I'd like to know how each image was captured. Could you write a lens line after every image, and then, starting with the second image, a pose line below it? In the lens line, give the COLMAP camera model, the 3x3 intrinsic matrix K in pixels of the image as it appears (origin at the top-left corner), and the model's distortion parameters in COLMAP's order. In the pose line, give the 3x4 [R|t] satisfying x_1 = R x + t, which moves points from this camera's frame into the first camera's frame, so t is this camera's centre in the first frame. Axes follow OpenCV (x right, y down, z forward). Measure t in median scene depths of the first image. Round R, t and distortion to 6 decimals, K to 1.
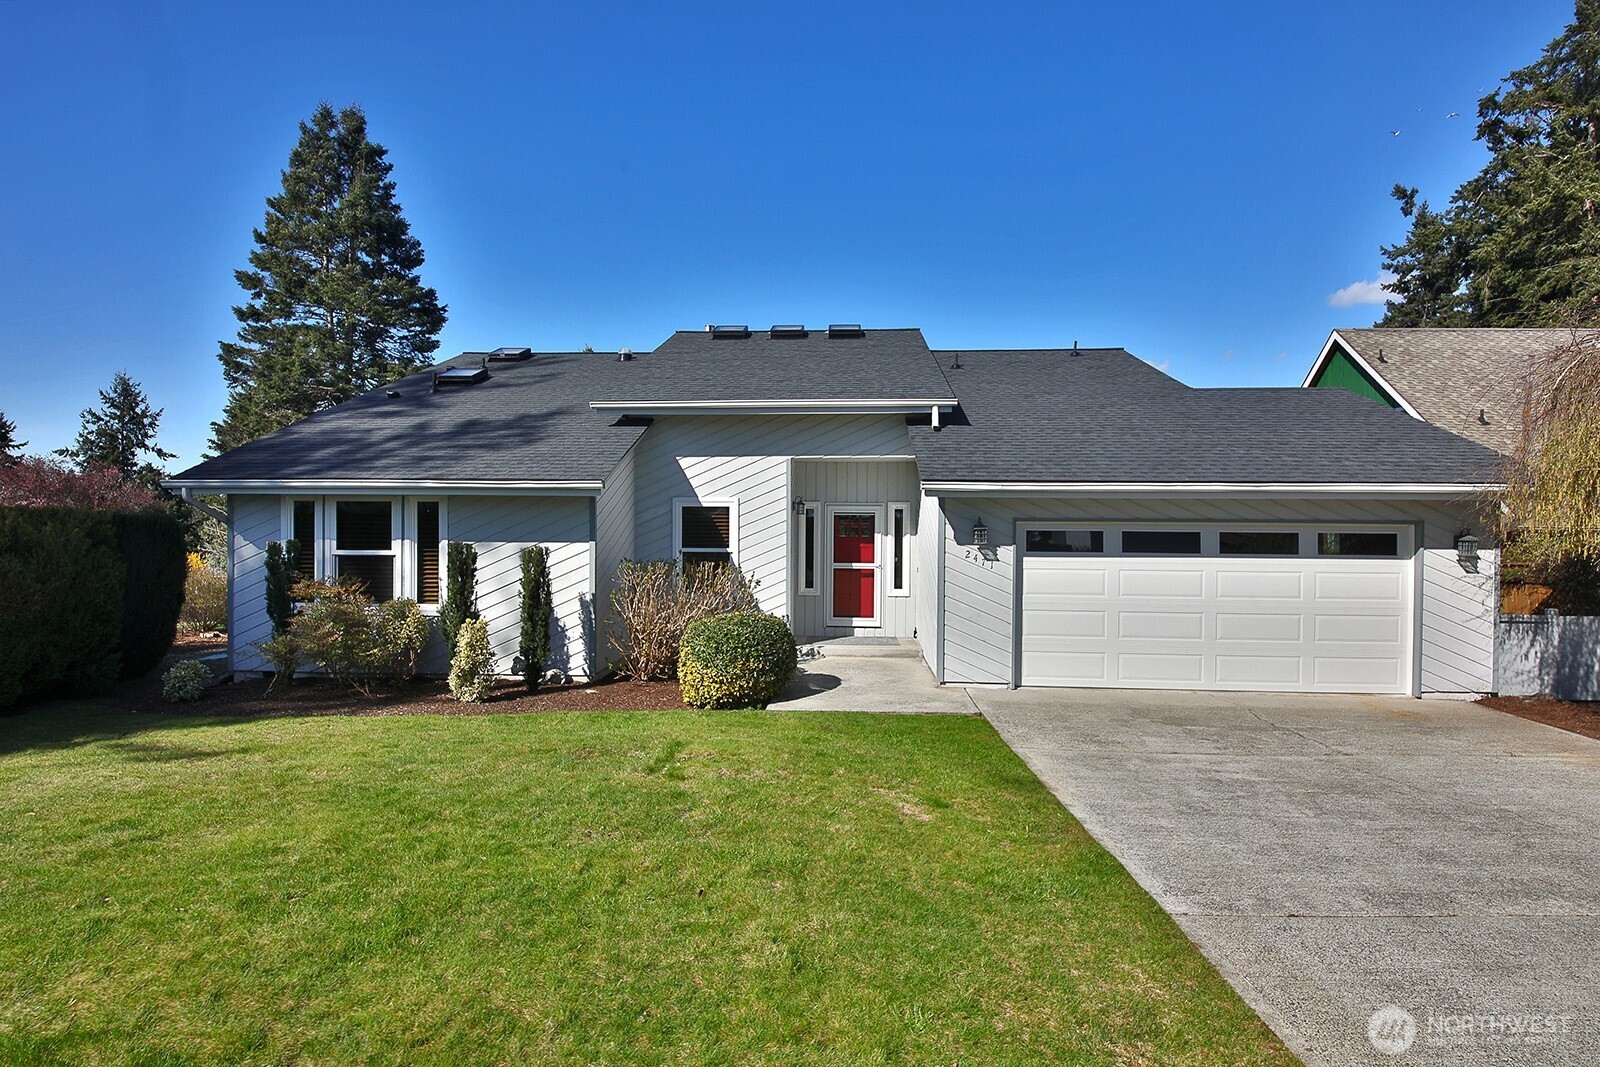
lens RADIAL K [[782.1, 0, 800.0], [0, 782.1, 533.5], [0, 0, 1]] dist [0.027678, -0.029470]
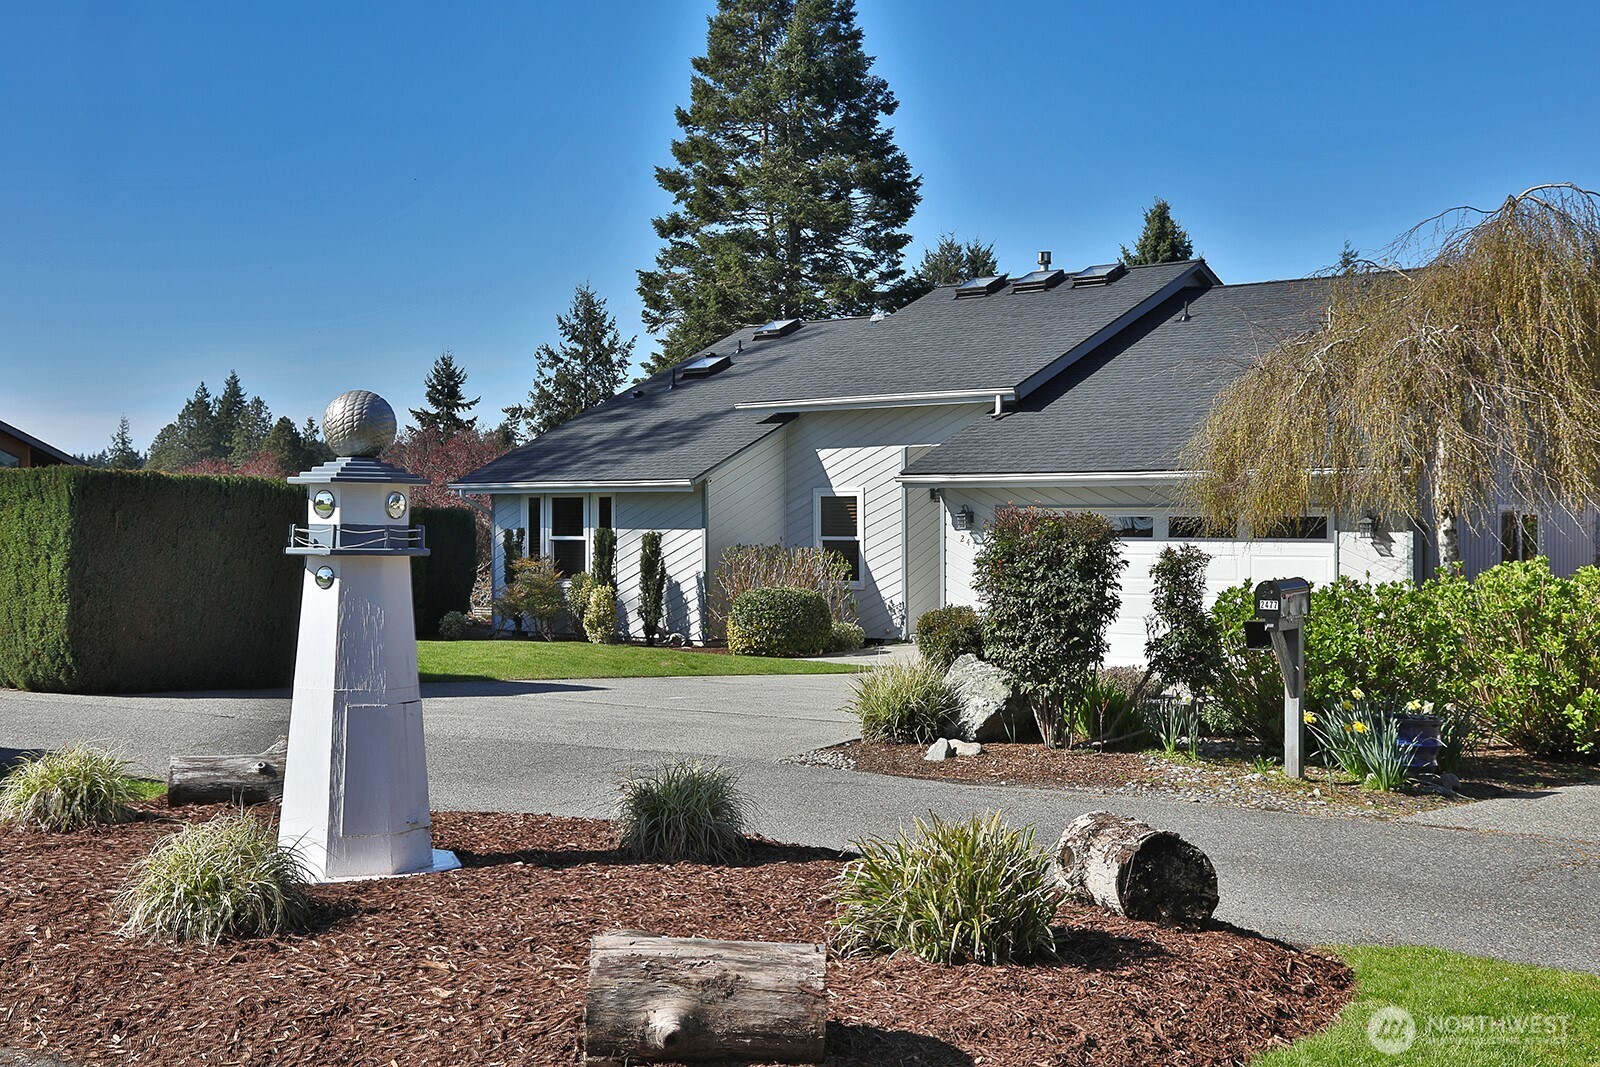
lens RADIAL K [[1820.3, 0, 800.0], [0, 1820.3, 533.5], [0, 0, 1]] dist [-0.016664, -0.001081]
pose [[0.816130, -0.001999, -0.577865, 1.237822], [0.000393, 0.999996, -0.002904, 0.021980], [0.577868, 0.002143, 0.816127, -1.003192]]
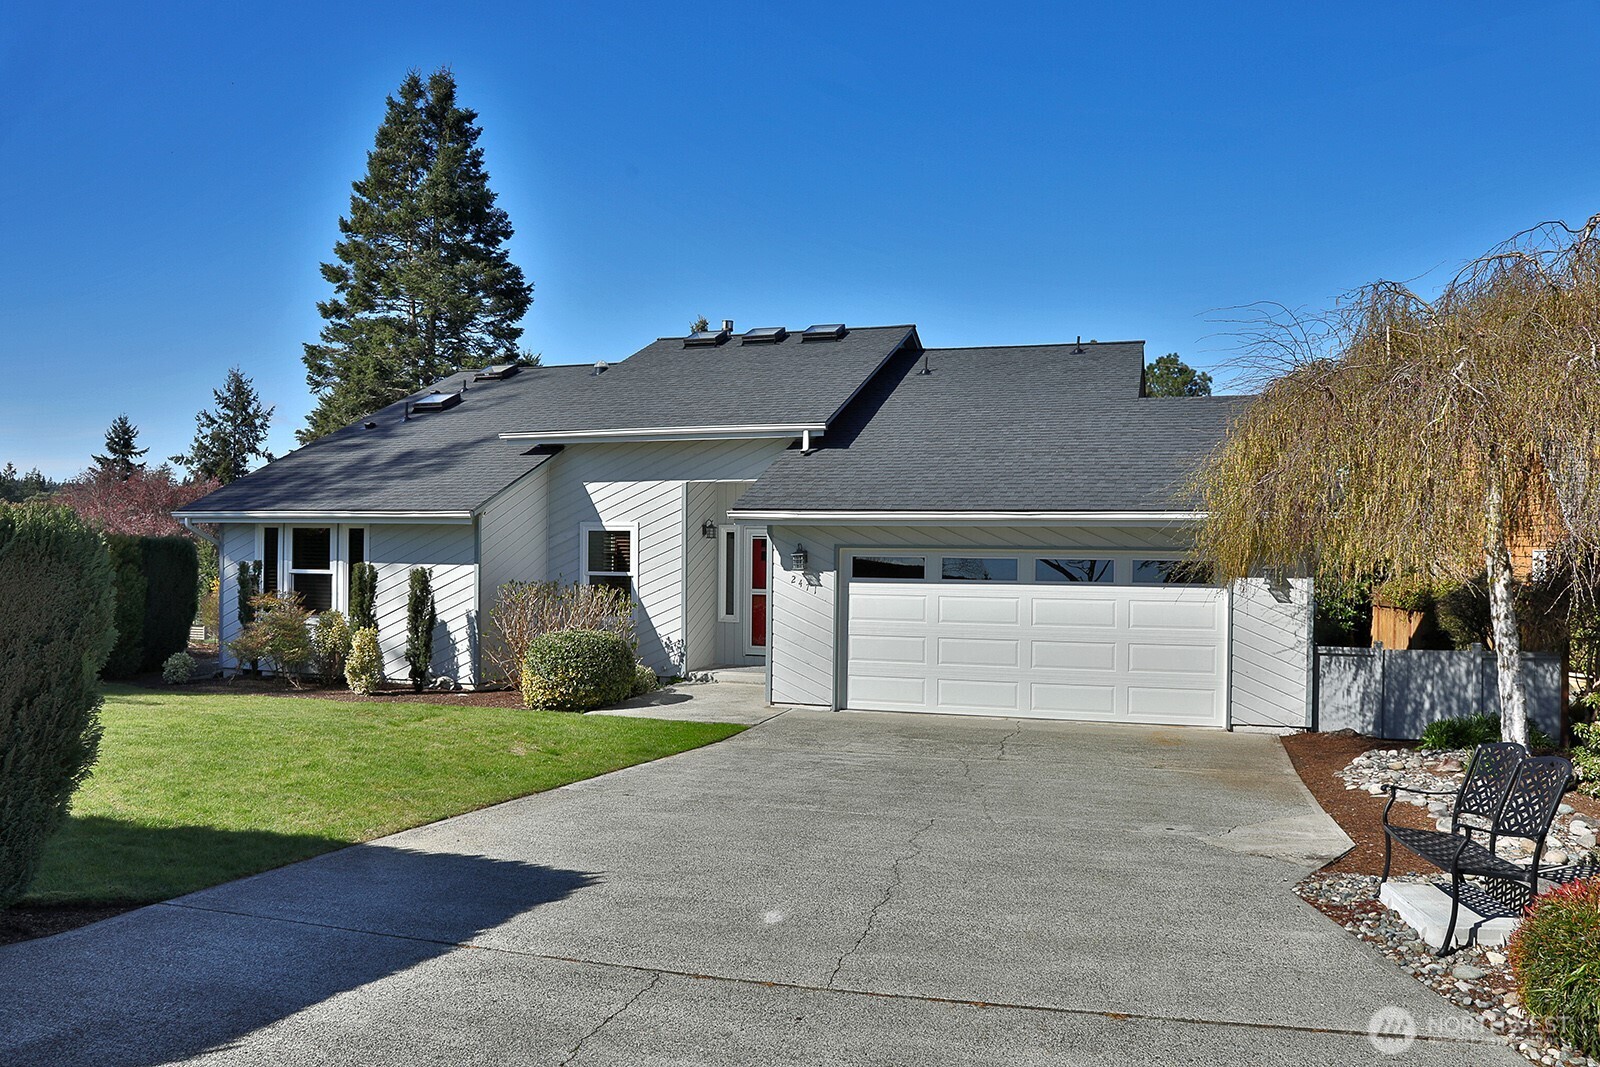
lens RADIAL K [[1145.3, 0, 800.0], [0, 1145.3, 533.5], [0, 0, 1]] dist [-0.132544, 0.073298]
pose [[0.968843, 0.000208, -0.247675, 0.489721], [-0.004820, 0.999826, -0.018015, -0.005336], [0.247628, 0.018647, 0.968676, -0.377388]]
